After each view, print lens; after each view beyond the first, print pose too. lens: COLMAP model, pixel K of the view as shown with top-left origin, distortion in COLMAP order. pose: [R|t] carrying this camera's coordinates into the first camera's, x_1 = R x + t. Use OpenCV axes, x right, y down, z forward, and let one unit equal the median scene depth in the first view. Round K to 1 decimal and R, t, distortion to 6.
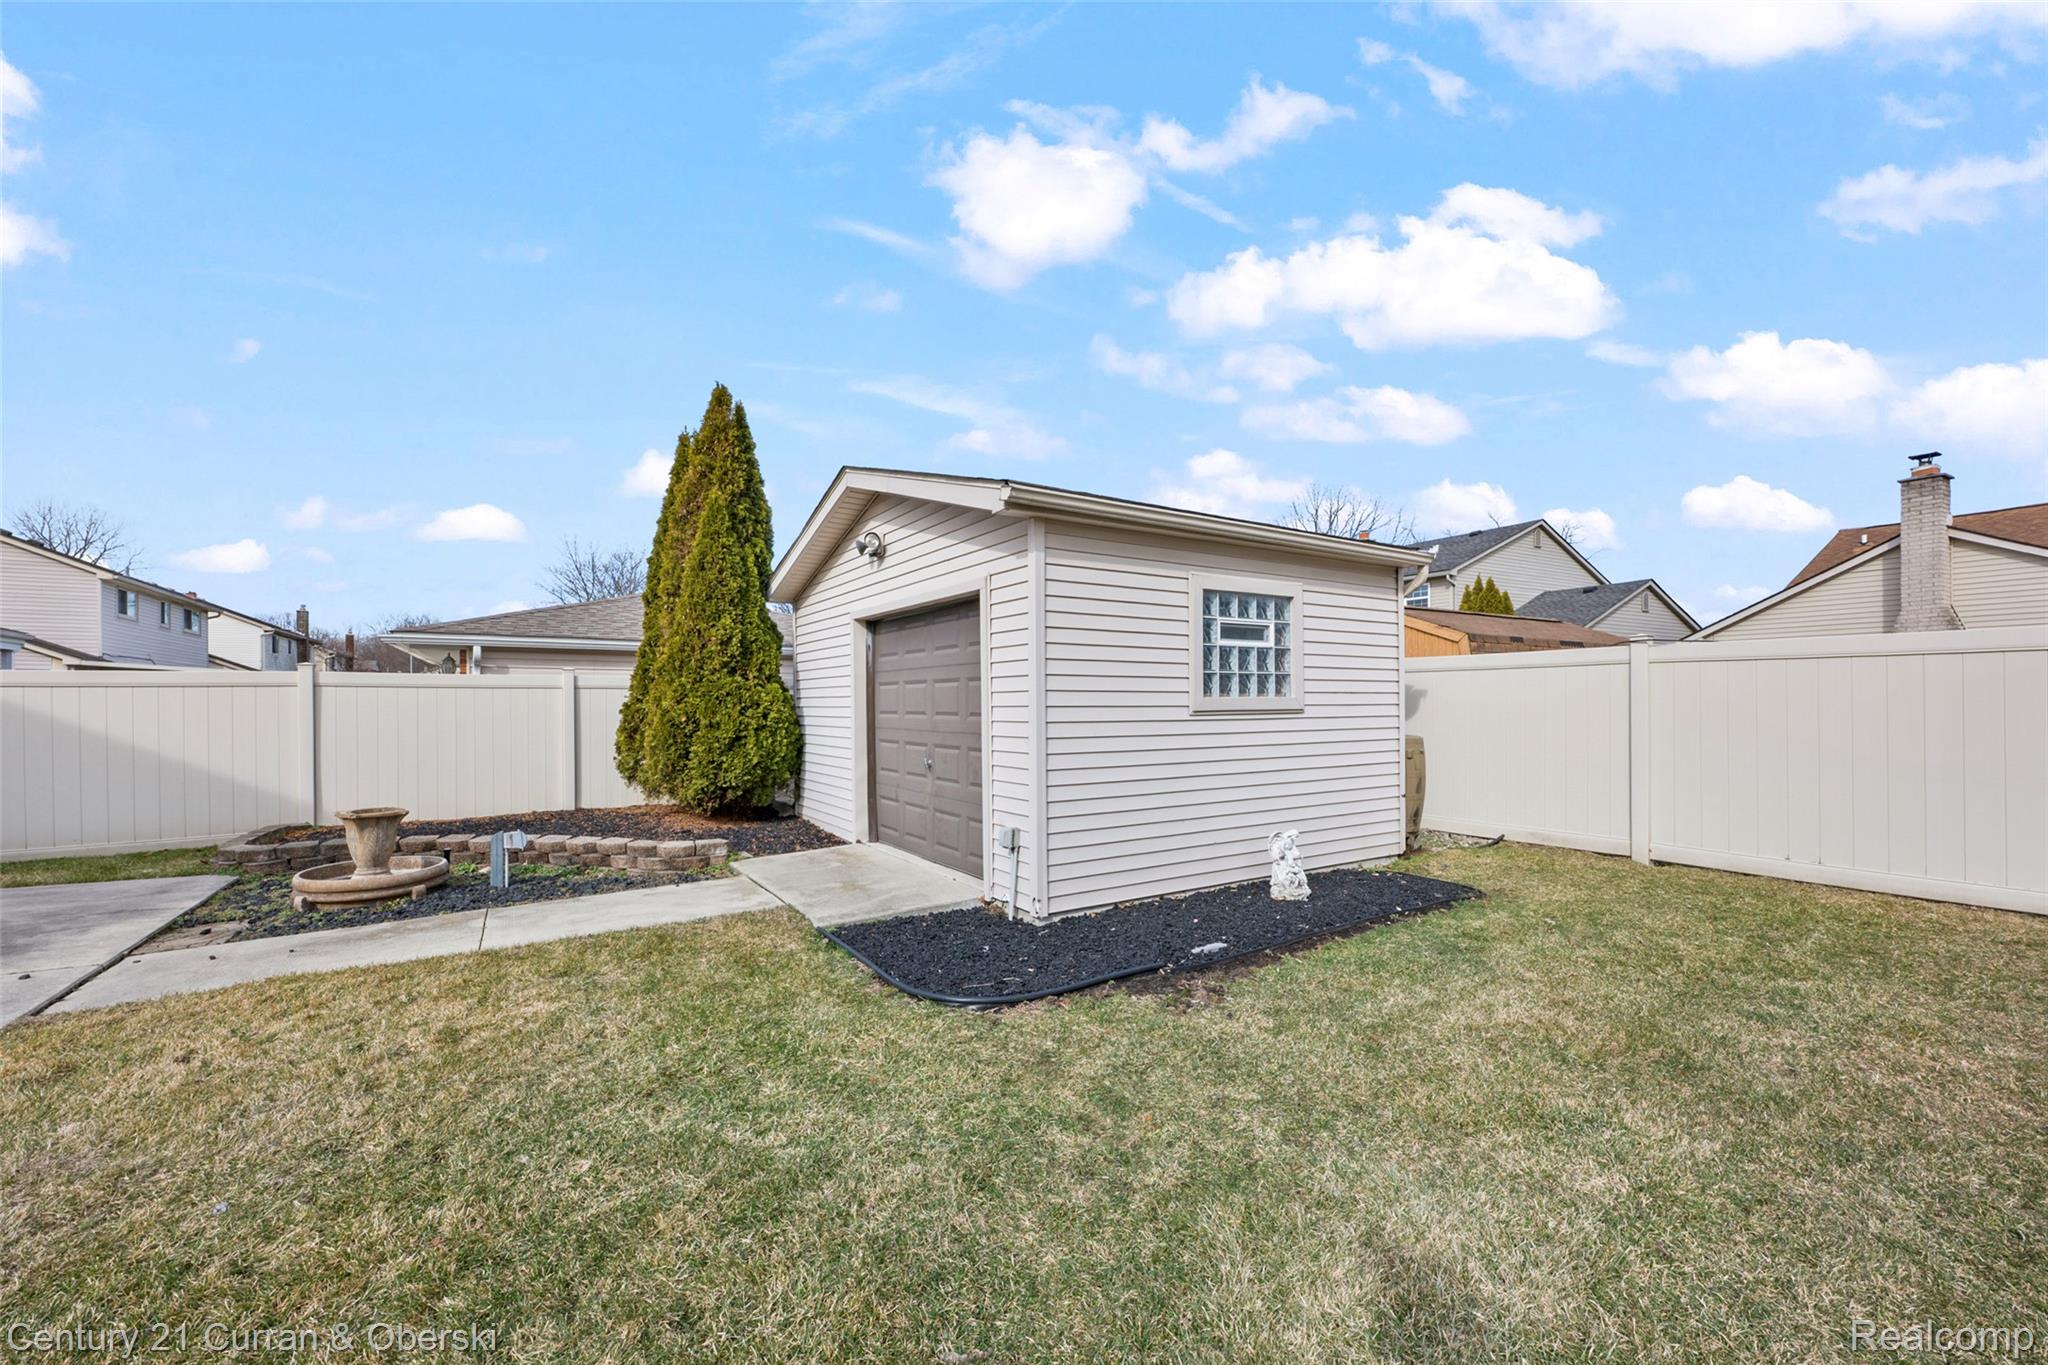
lens RADIAL K [[812.5, 0, 1020.4], [0, 812.5, 689.3], [0, 0, 1]] dist [-0.000182, 0.000216]
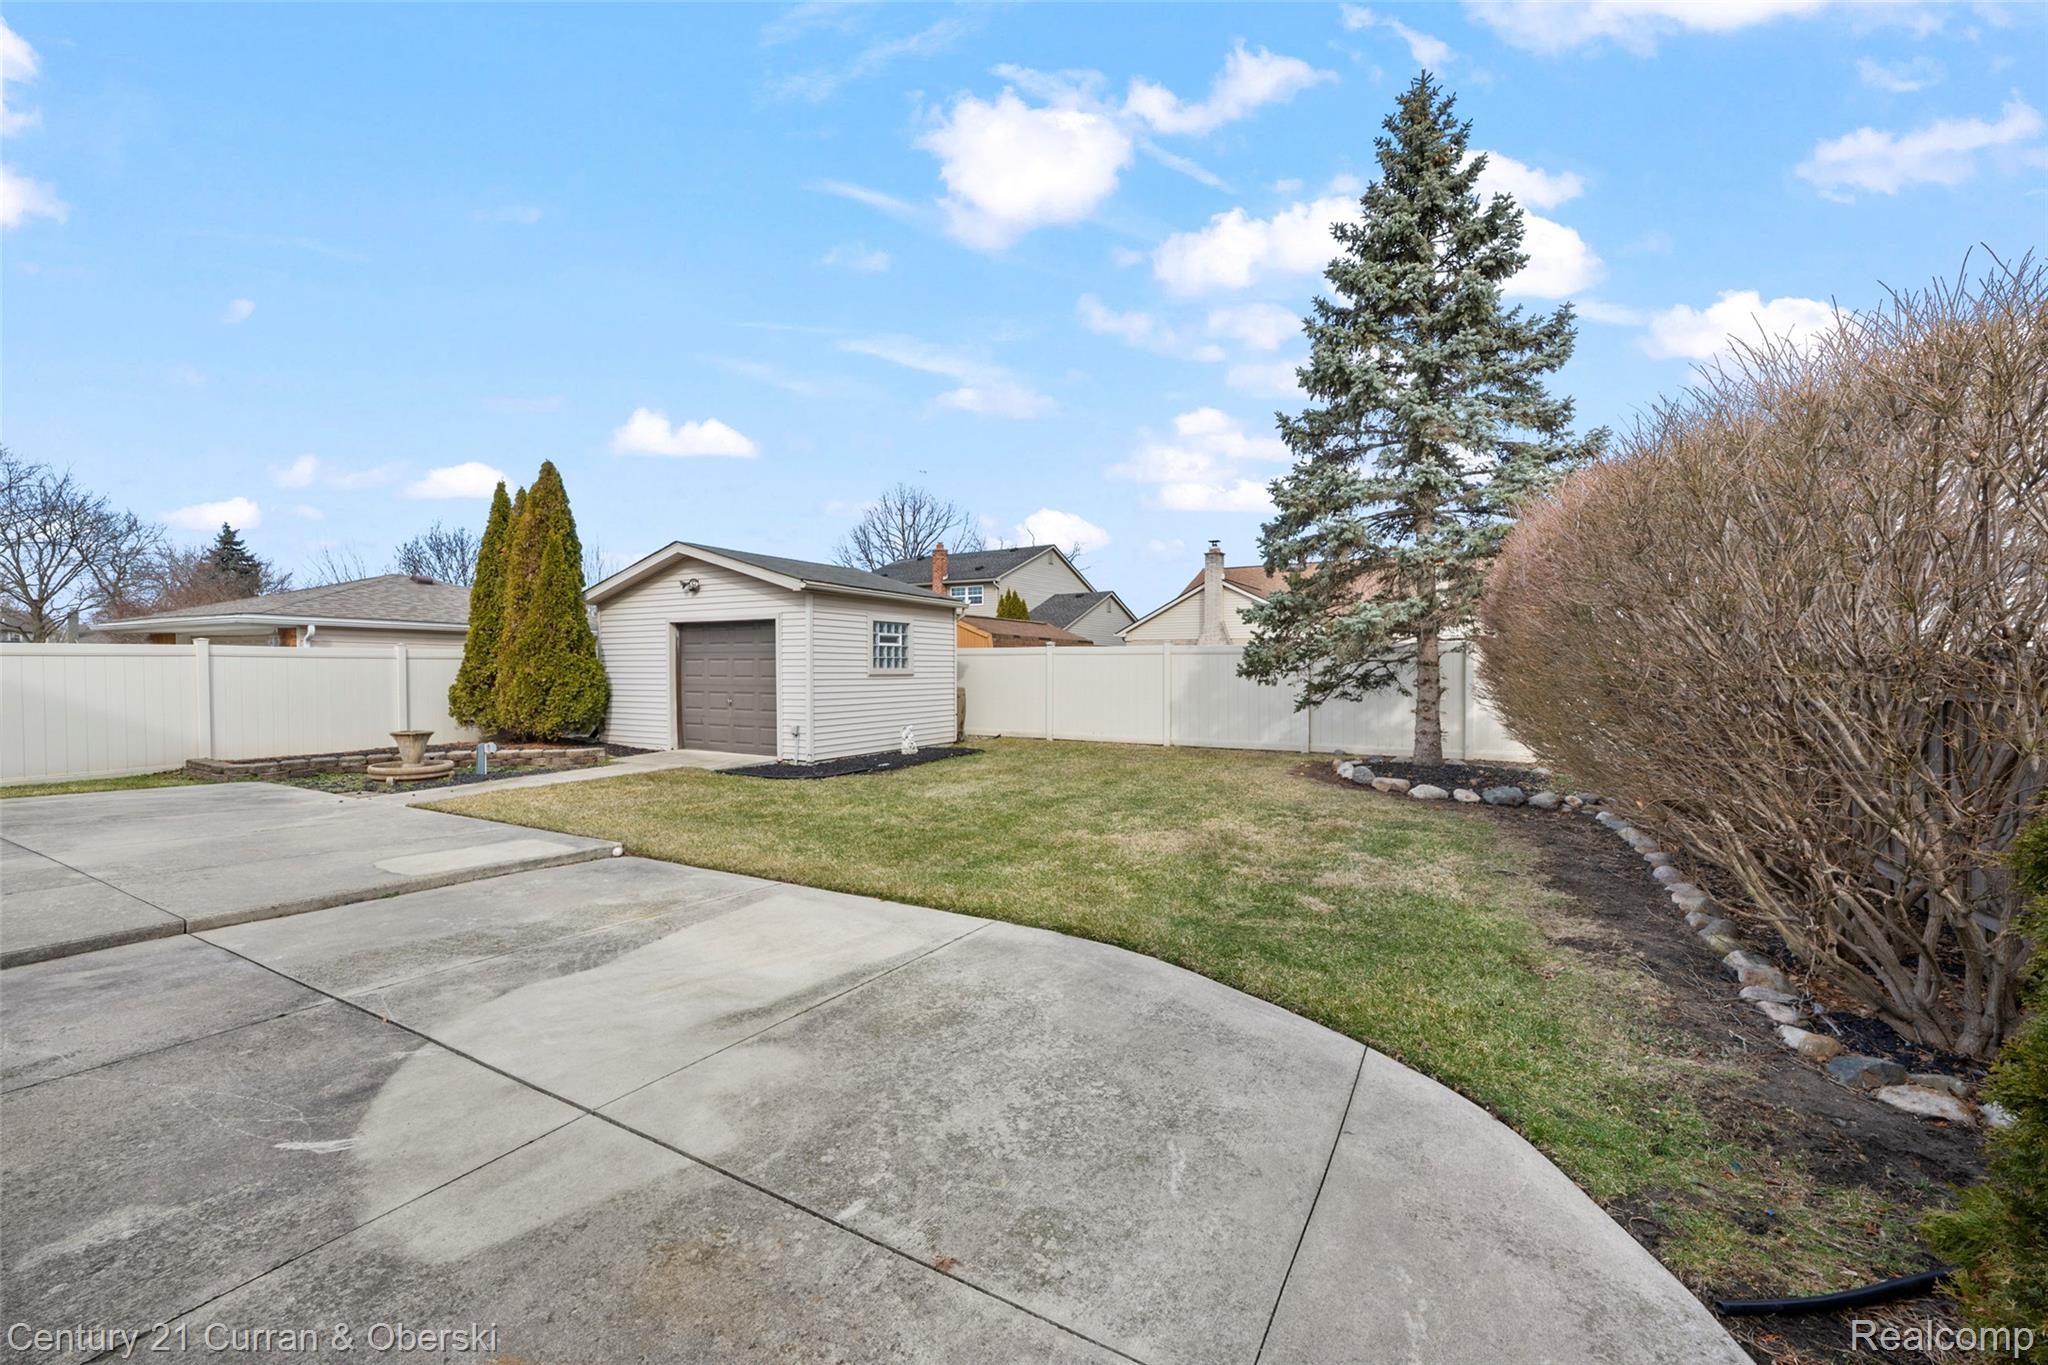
lens RADIAL K [[812.5, 0, 1020.4], [0, 812.5, 689.3], [0, 0, 1]] dist [-0.000182, 0.000216]
pose [[0.877658, -0.007397, 0.479230, -0.355873], [-0.012388, 0.999197, 0.038111, -0.017378], [-0.479127, -0.039385, 0.876862, -0.839997]]
